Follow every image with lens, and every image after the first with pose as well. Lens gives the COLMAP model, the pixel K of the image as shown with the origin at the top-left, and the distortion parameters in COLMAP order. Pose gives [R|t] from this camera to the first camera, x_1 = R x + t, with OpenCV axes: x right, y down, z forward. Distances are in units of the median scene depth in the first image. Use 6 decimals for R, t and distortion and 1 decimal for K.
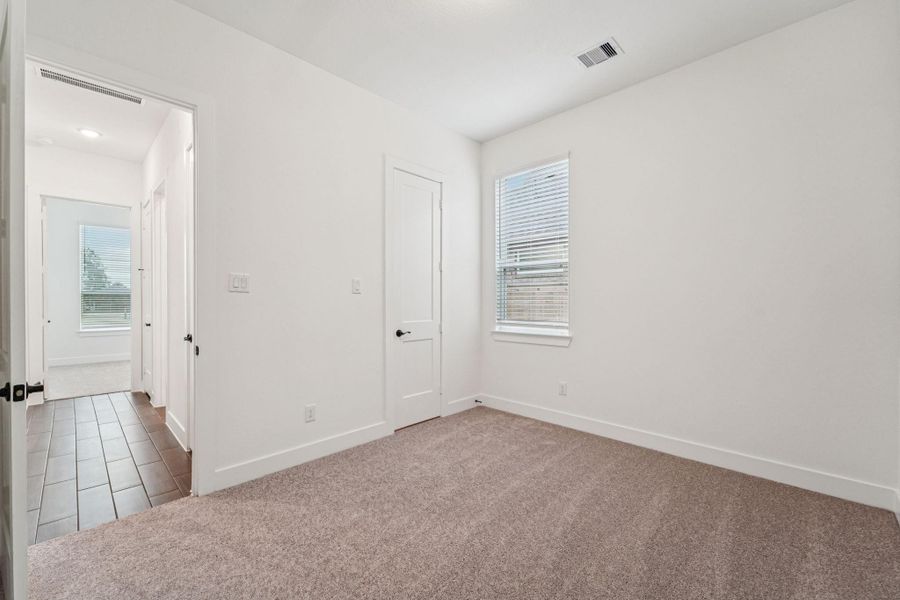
lens RADIAL K [[365.8, 0, 445.9], [0, 365.8, 302.9], [0, 0, 1]] dist [0.003582, -0.000431]
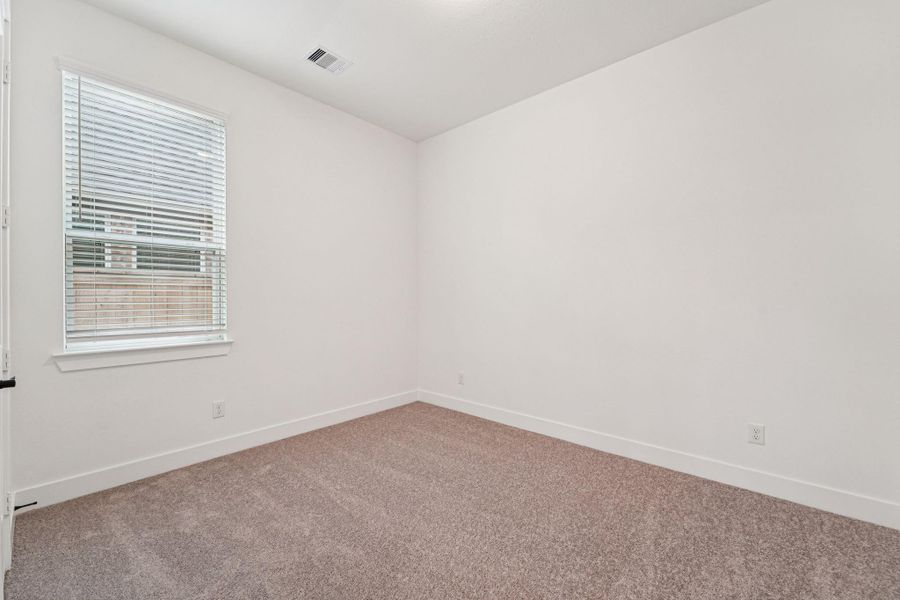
lens RADIAL K [[365.8, 0, 448.4], [0, 365.8, 296.7], [0, 0, 1]] dist [0.003582, -0.000431]
pose [[-0.036408, 0.006598, 0.999315, -0.420557], [0.007315, 0.999953, -0.006336, 0.001030], [-0.999310, 0.007079, -0.036455, 0.461524]]
